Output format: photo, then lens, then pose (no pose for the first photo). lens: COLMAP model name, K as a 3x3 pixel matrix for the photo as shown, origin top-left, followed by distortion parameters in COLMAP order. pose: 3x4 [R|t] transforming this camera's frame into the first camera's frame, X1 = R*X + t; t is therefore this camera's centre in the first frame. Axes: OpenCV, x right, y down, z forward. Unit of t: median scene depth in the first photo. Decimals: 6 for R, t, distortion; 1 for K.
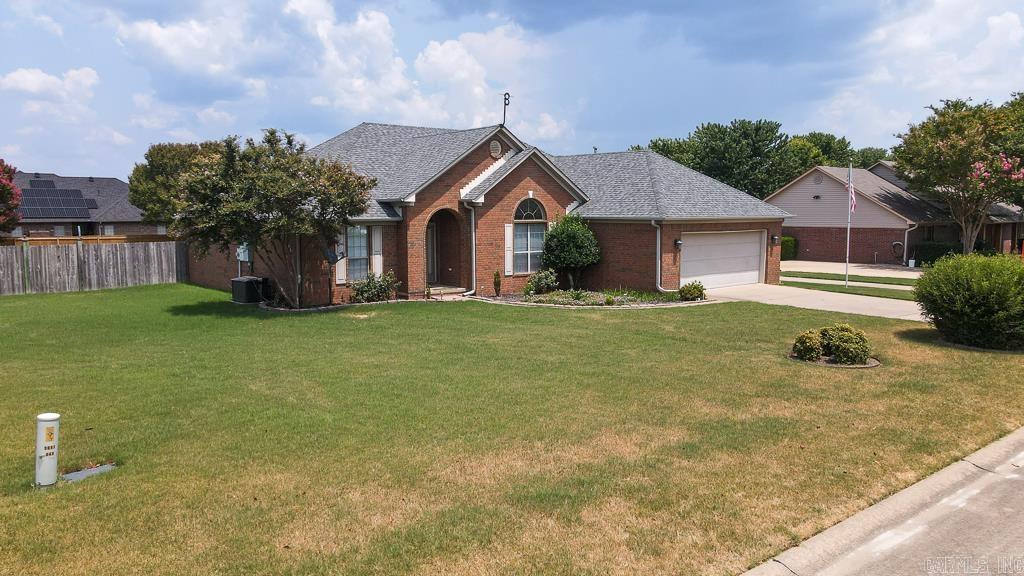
lens RADIAL K [[749.5, 0, 509.0], [0, 749.5, 286.5], [0, 0, 1]] dist [0.008820, 0.014563]
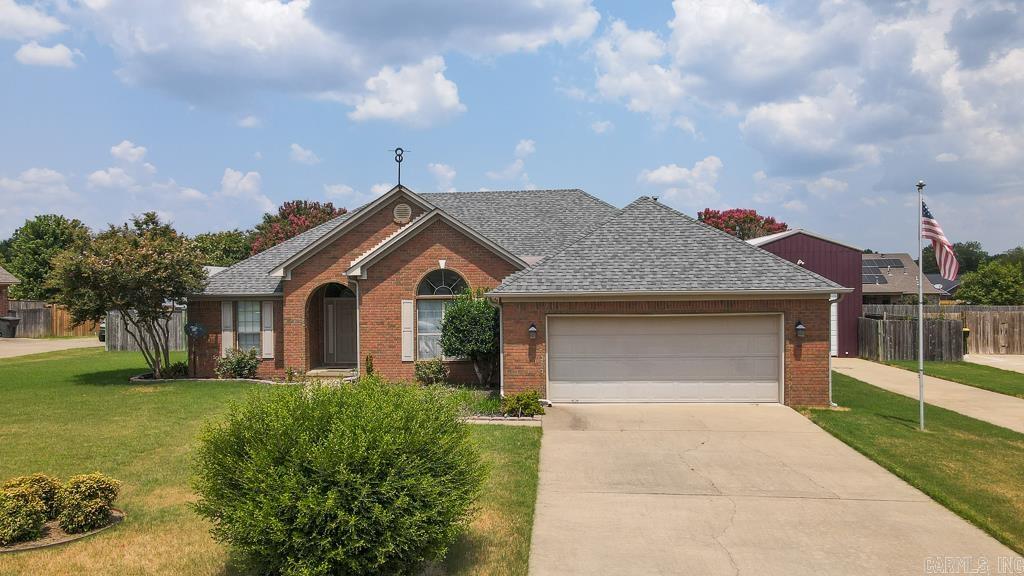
lens RADIAL K [[749.5, 0, 507.3], [0, 749.5, 286.5], [0, 0, 1]] dist [0.008820, 0.014563]
pose [[0.716071, -0.004084, -0.698016, 0.663953], [-0.059830, 0.995944, -0.067205, -0.048161], [0.695459, 0.089886, 0.712922, 0.472413]]
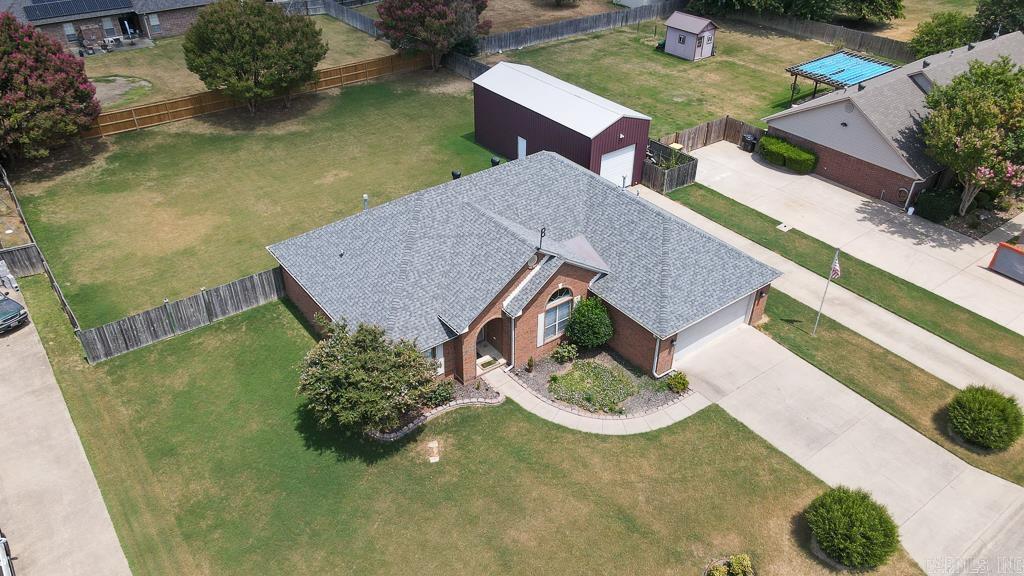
lens RADIAL K [[749.5, 0, 507.2], [0, 749.5, 287.7], [0, 0, 1]] dist [0.008820, 0.014563]
pose [[0.998301, 0.039799, -0.042558, -0.005652], [-0.014196, 0.874507, 0.484805, -0.725126], [0.056512, -0.483377, 0.873586, -0.079588]]
